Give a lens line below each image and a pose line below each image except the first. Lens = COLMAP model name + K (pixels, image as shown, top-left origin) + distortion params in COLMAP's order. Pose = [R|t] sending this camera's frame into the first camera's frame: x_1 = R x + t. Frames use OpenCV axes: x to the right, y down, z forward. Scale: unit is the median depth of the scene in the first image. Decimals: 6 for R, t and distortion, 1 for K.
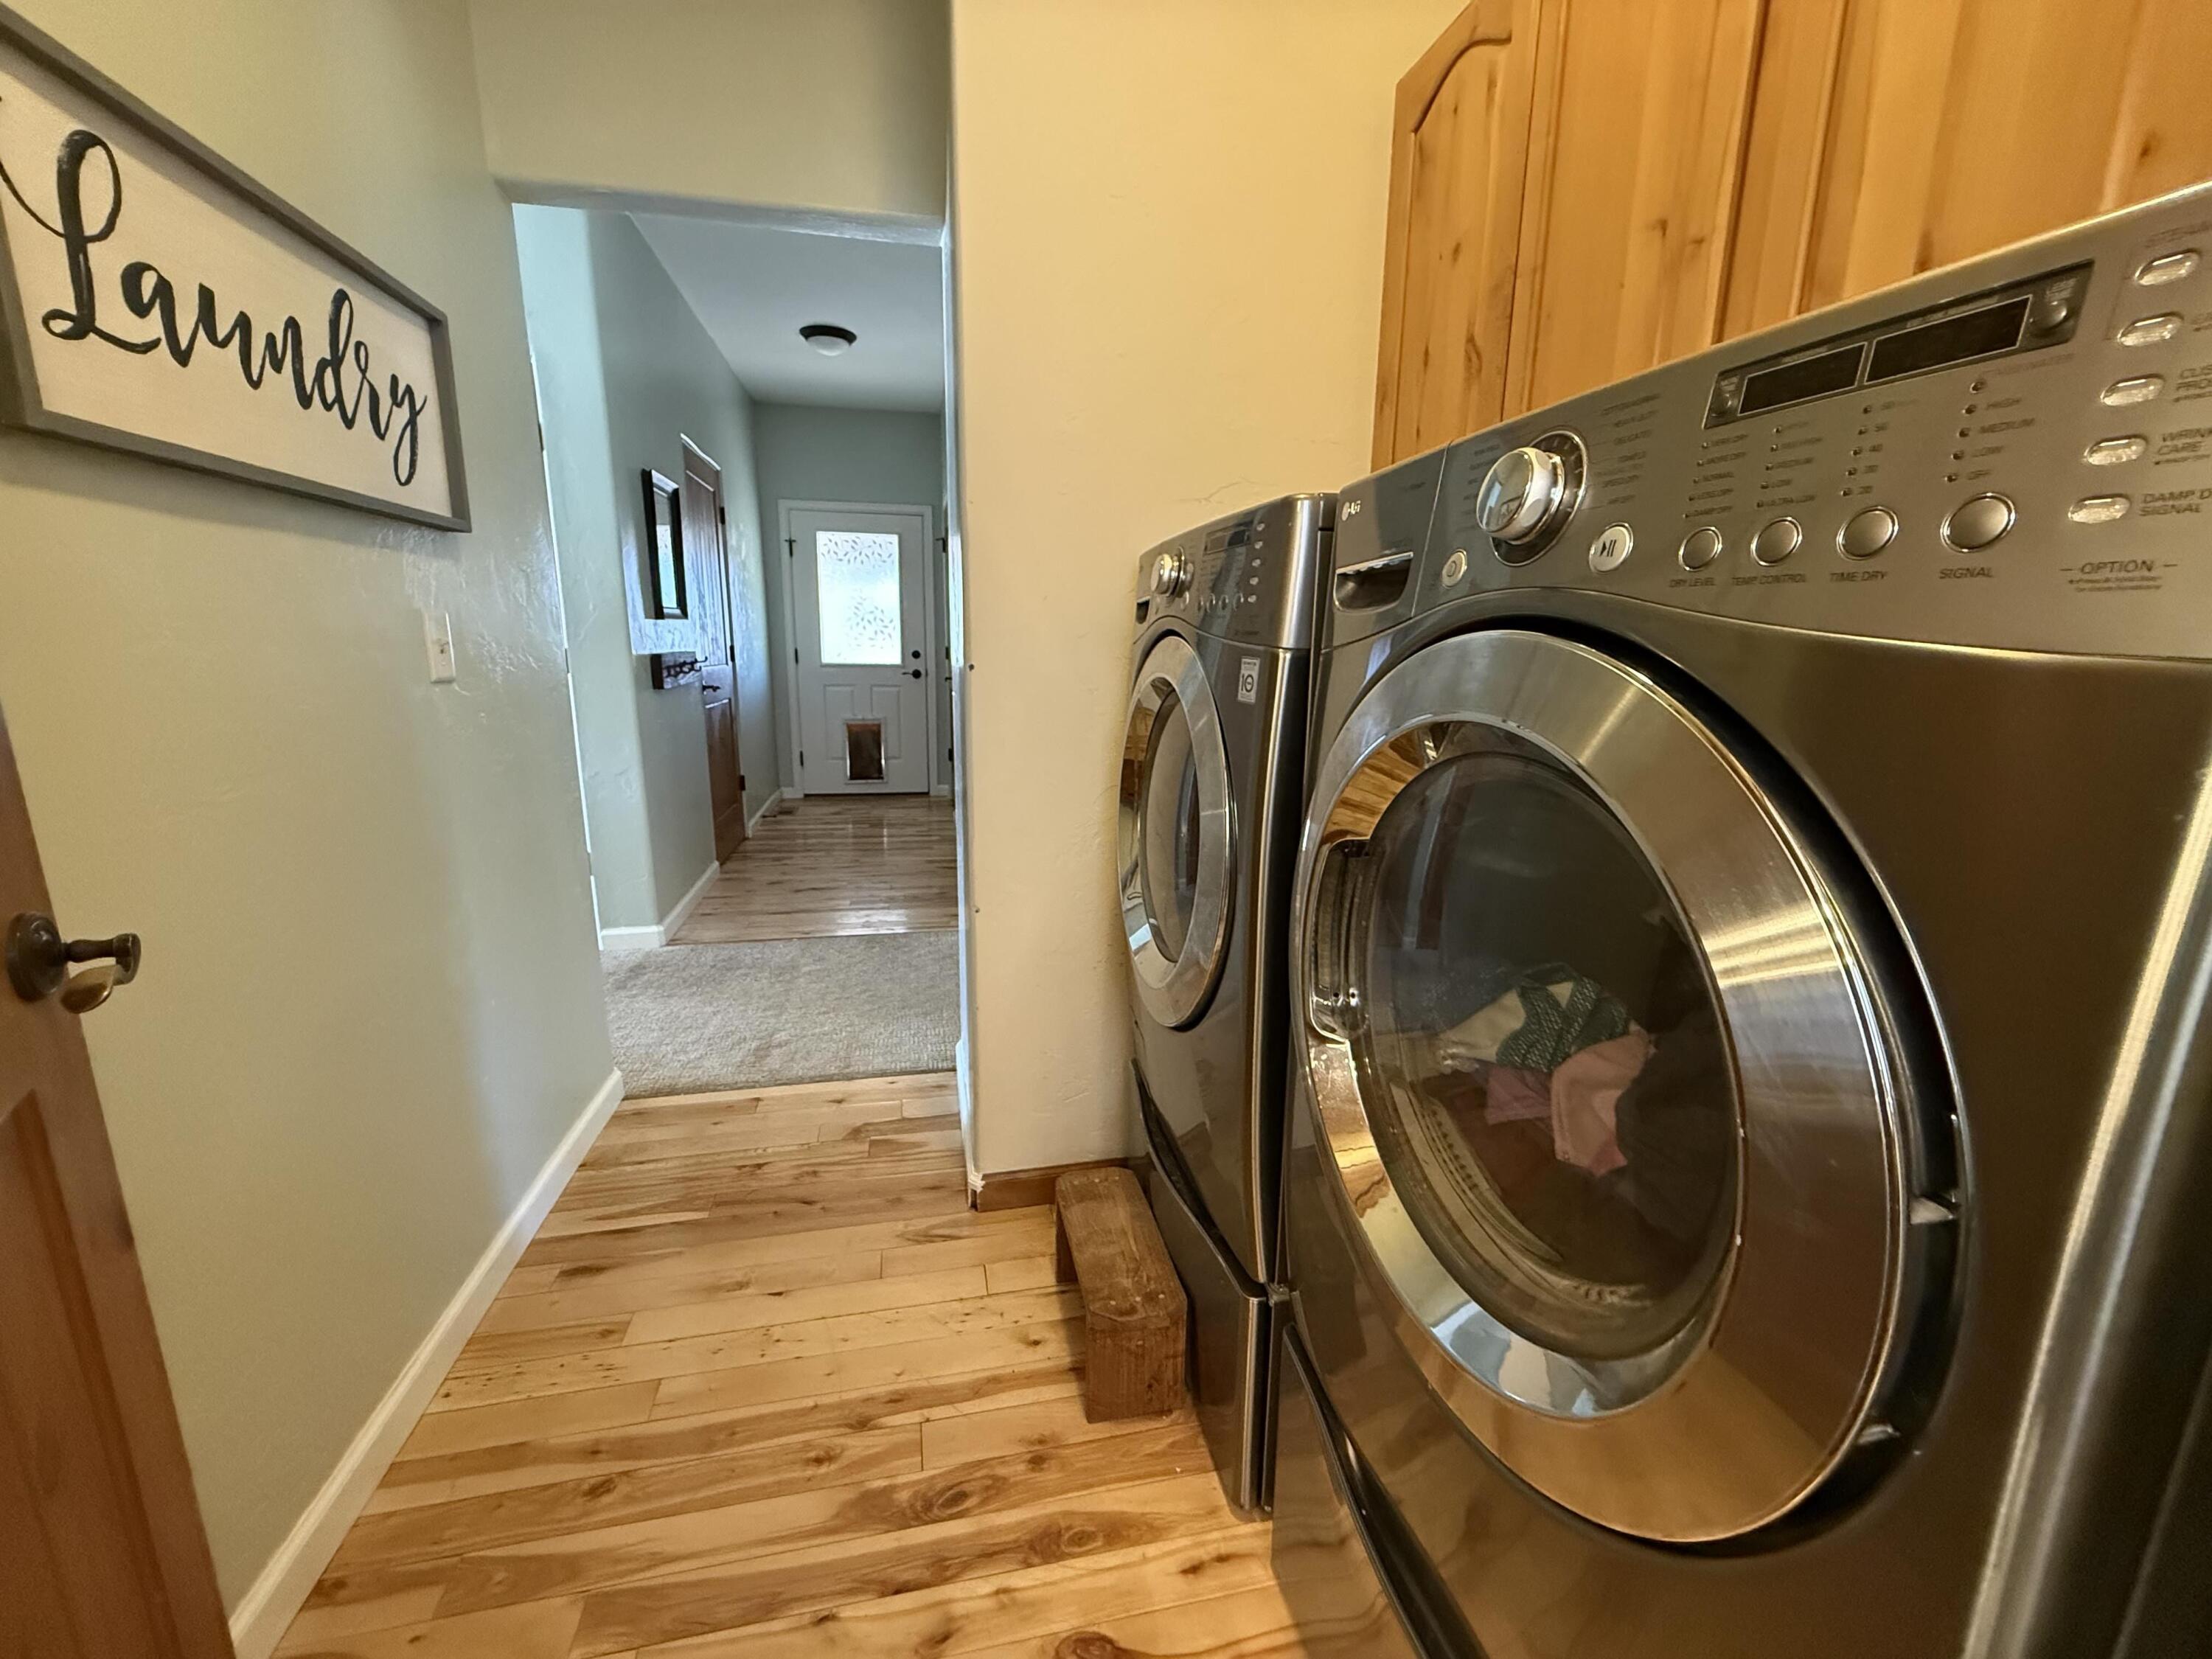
lens RADIAL K [[883.7, 0, 1116.4], [0, 883.7, 820.0], [0, 0, 1]] dist [0.000398, -0.000087]
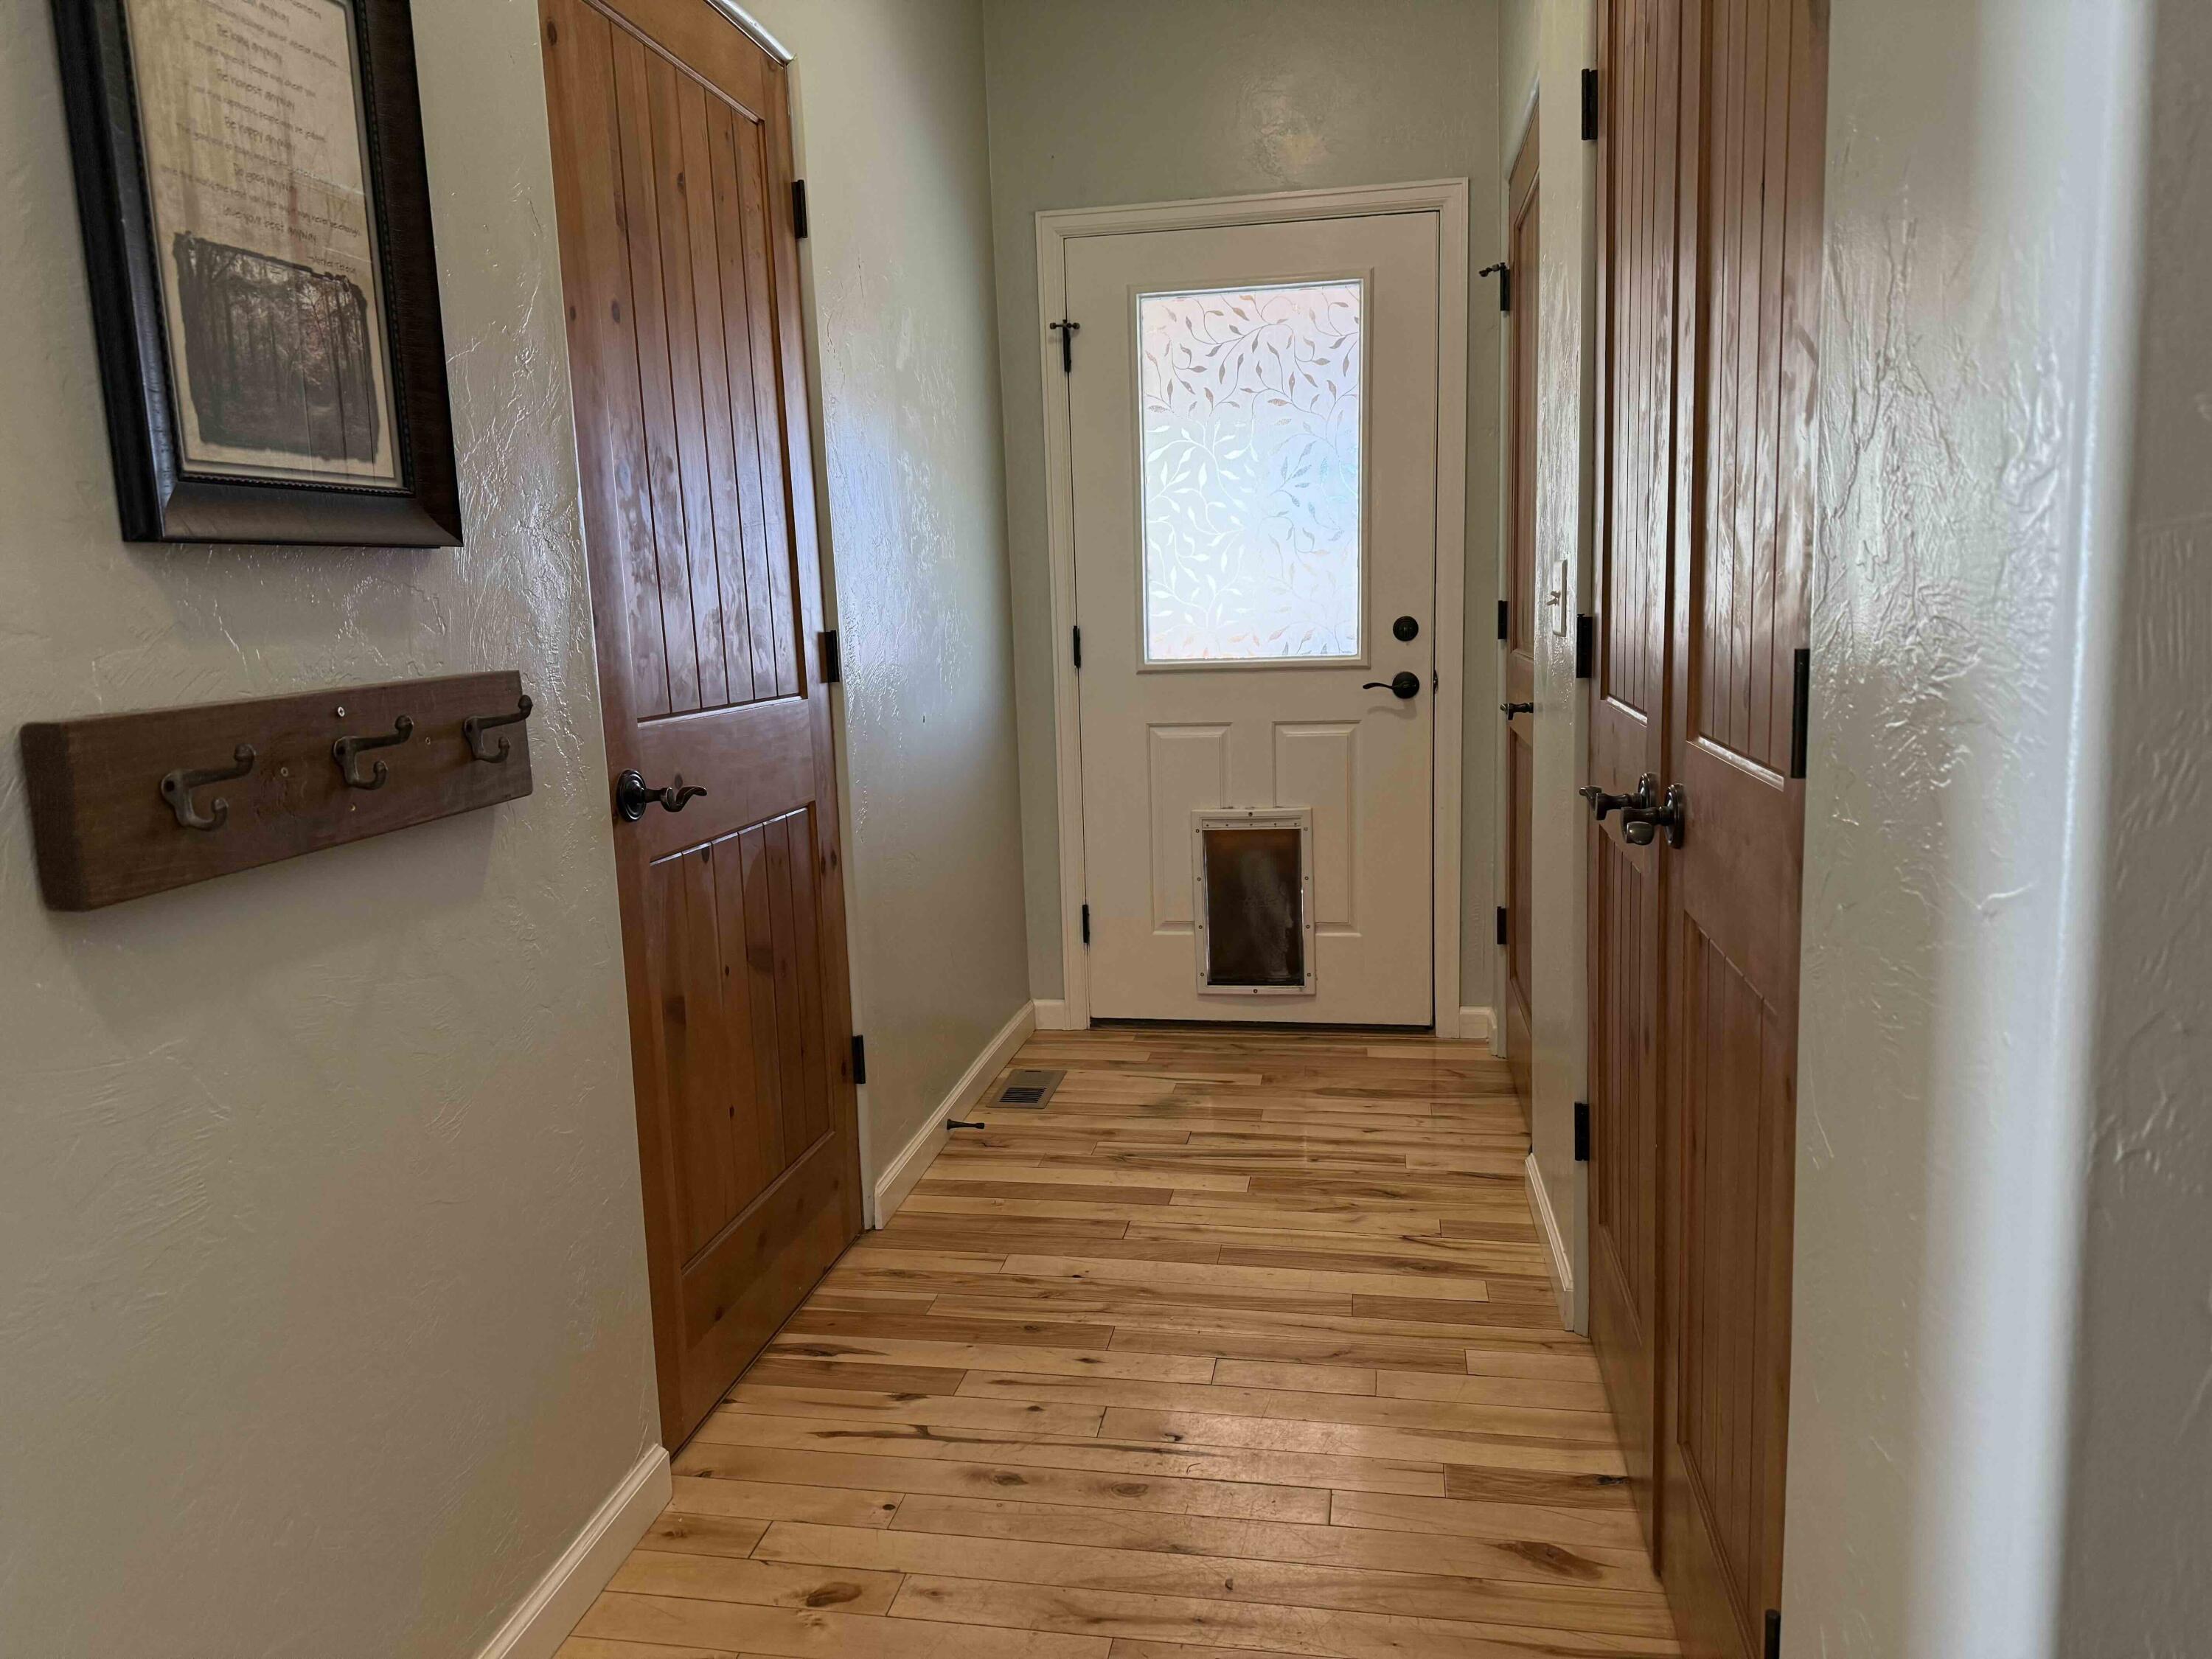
lens RADIAL K [[1546.9, 0, 1111.6], [0, 1546.9, 835.3], [0, 0, 1]] dist [0.010829, 0.000742]
pose [[0.922410, 0.014187, -0.385952, -0.102094], [-0.028555, 0.999095, -0.031520, -0.086709], [0.385156, 0.040096, 0.921980, 0.421416]]
